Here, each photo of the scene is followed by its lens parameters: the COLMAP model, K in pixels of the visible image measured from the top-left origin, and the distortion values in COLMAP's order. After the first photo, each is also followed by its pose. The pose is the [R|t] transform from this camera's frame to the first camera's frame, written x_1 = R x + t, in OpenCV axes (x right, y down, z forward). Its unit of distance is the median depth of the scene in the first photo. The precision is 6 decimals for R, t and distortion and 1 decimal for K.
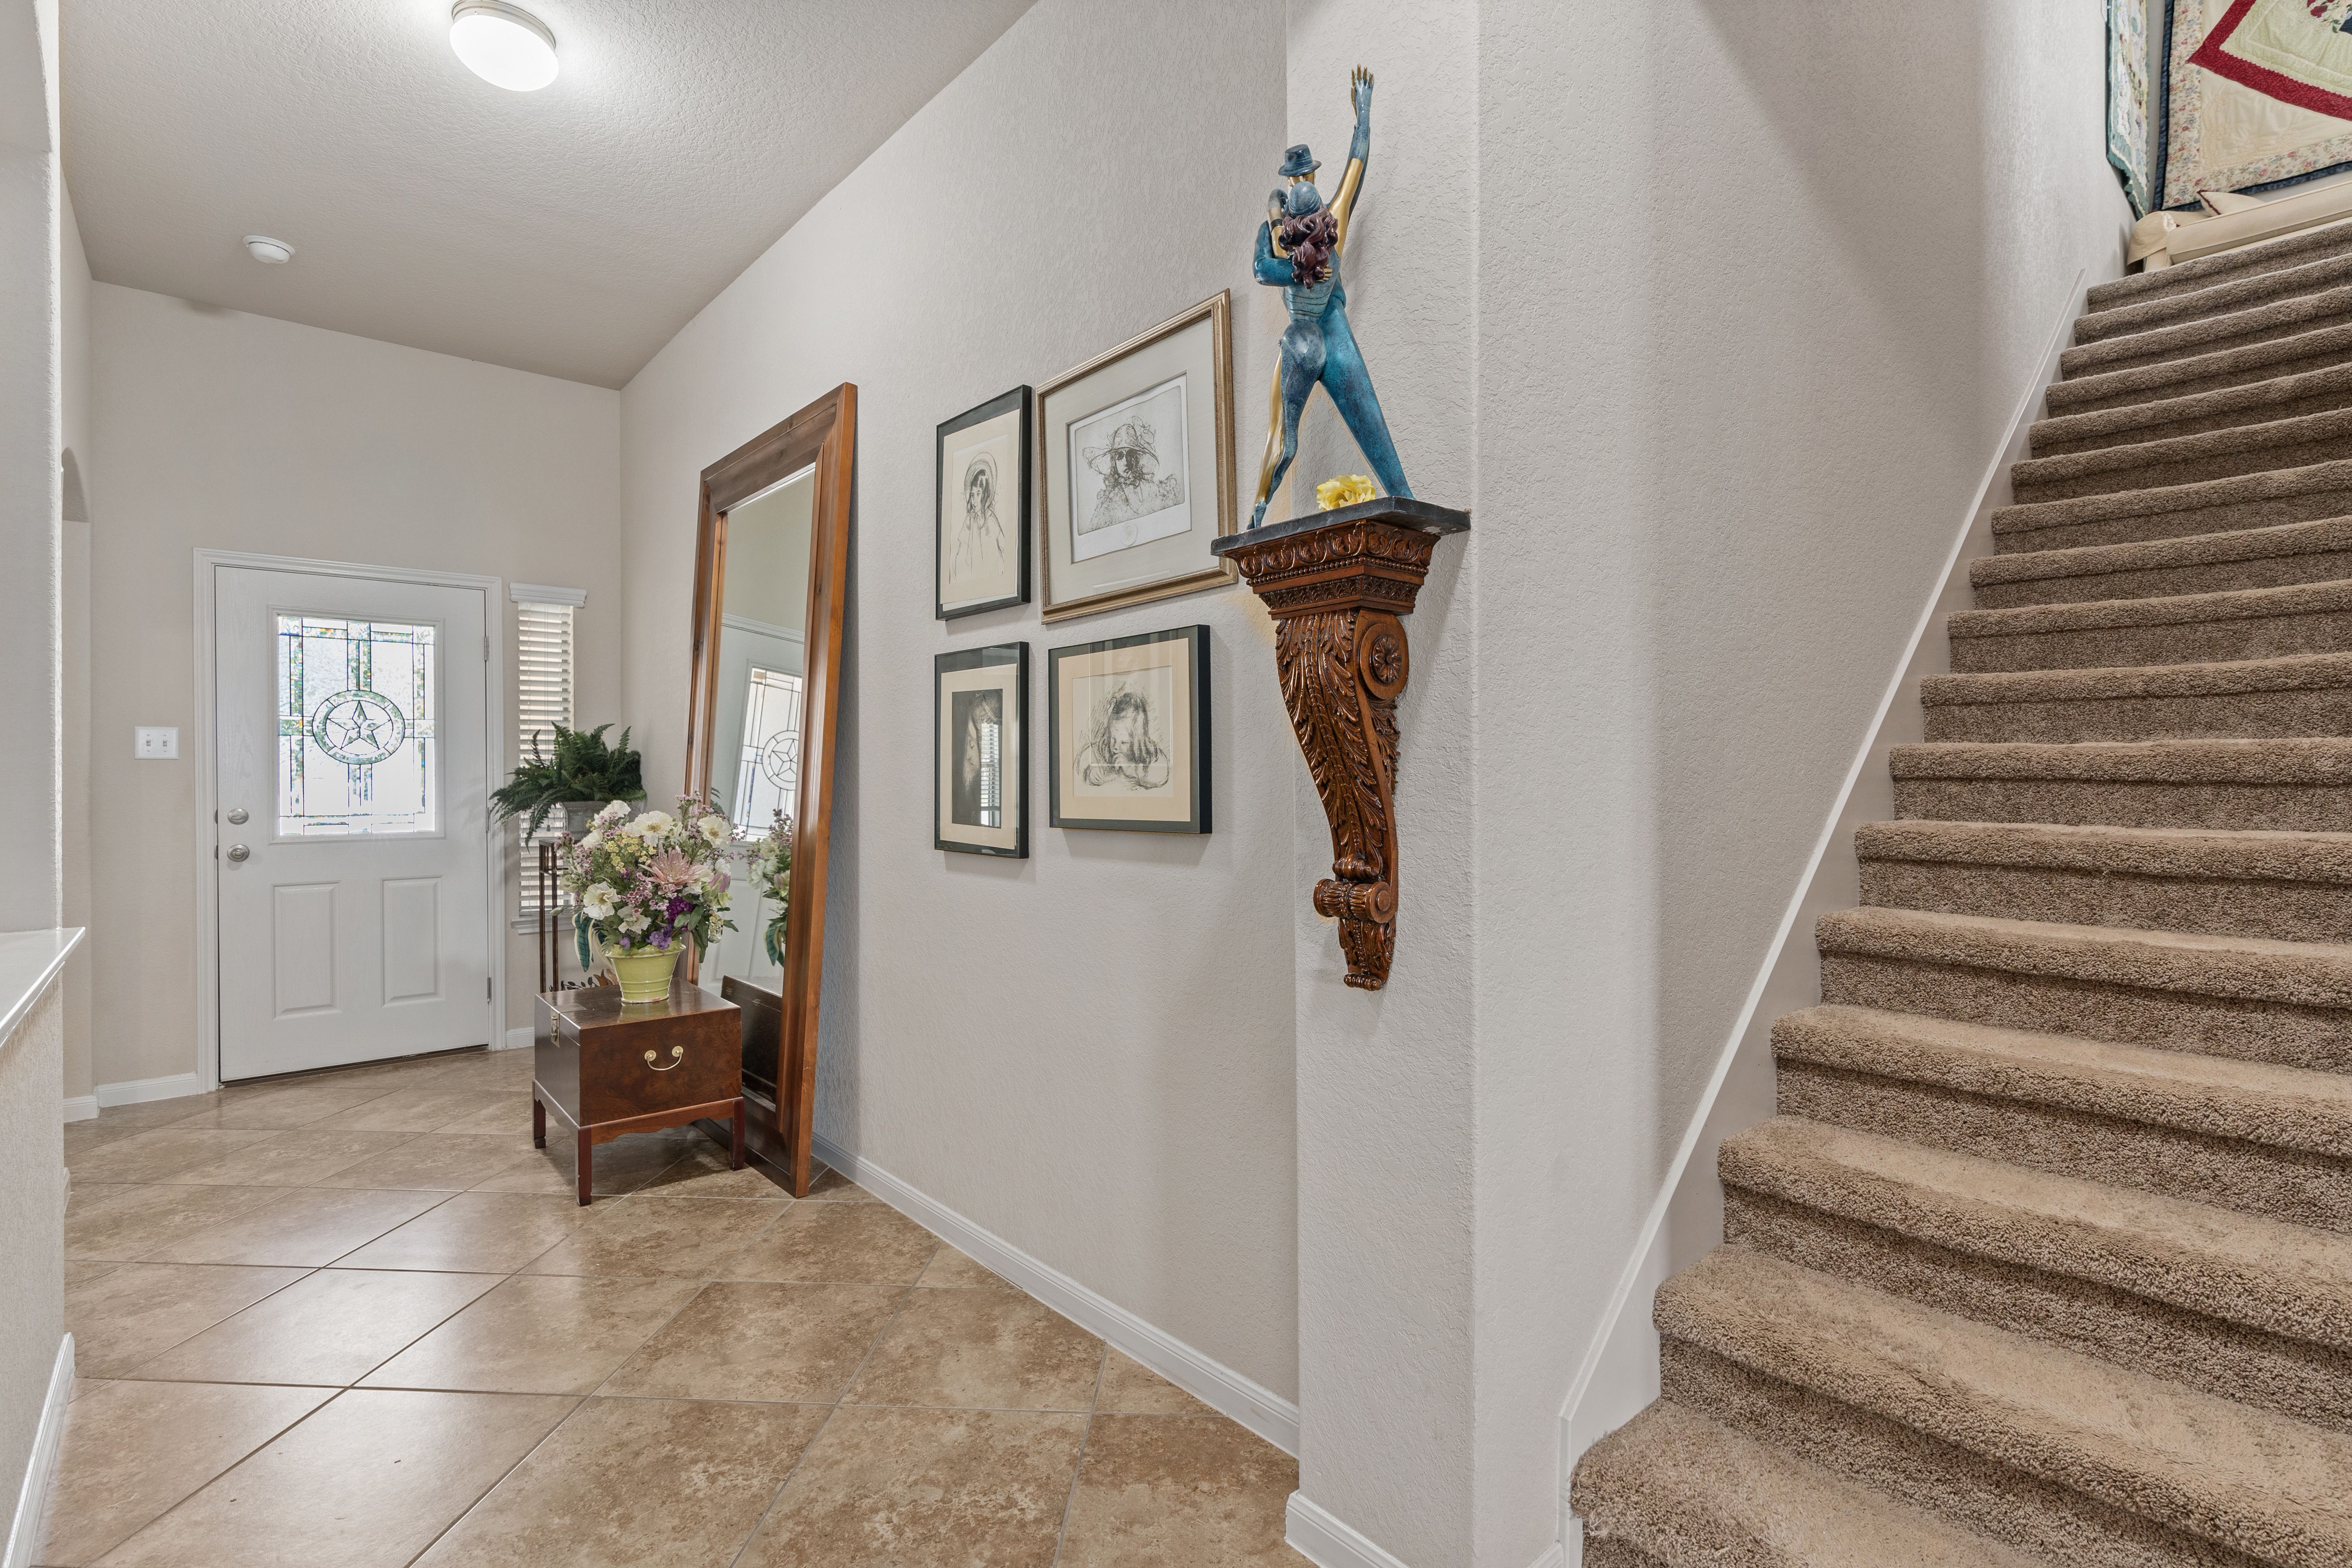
lens RADIAL K [[1069.0, 0, 1167.4], [0, 1069.0, 791.9], [0, 0, 1]] dist [-0.009256, 0.005105]
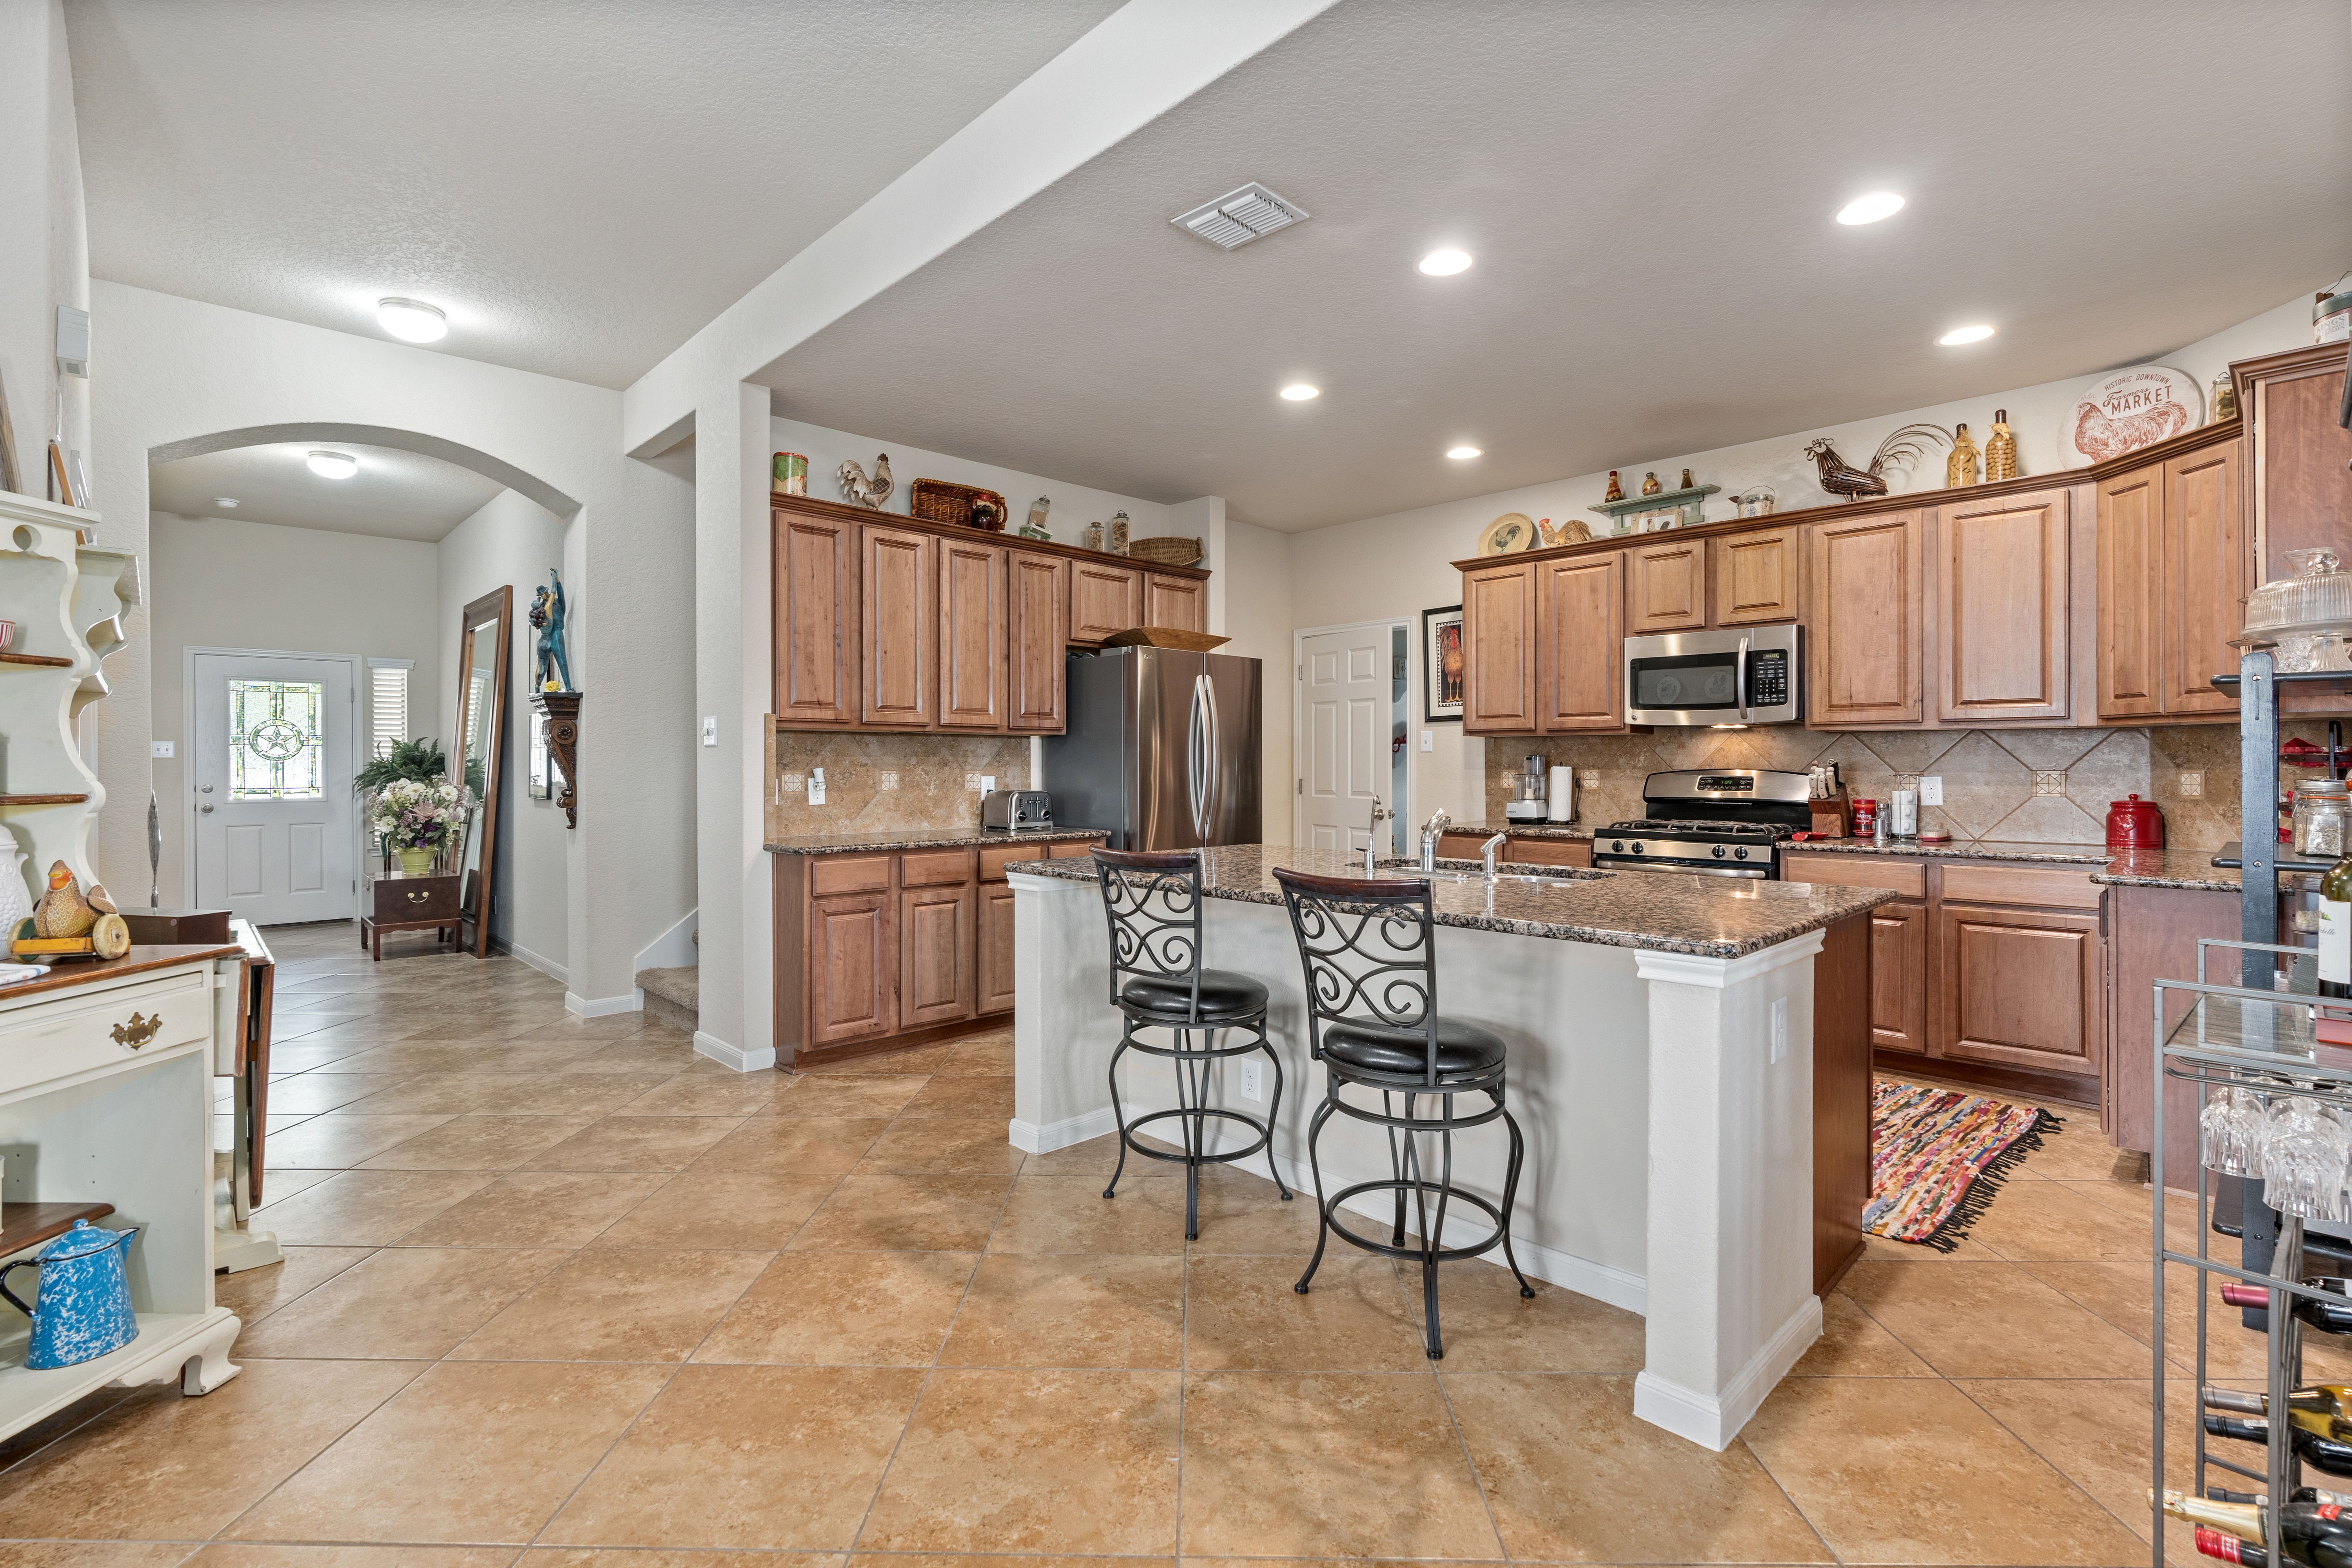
lens RADIAL K [[1069.0, 0, 1186.8], [0, 1069.0, 762.0], [0, 0, 1]] dist [-0.009256, 0.005105]
pose [[0.998807, -0.003251, 0.048731, 0.704196], [0.004079, 0.999849, -0.016918, 0.013671], [-0.048668, 0.017096, 0.998669, -0.888471]]
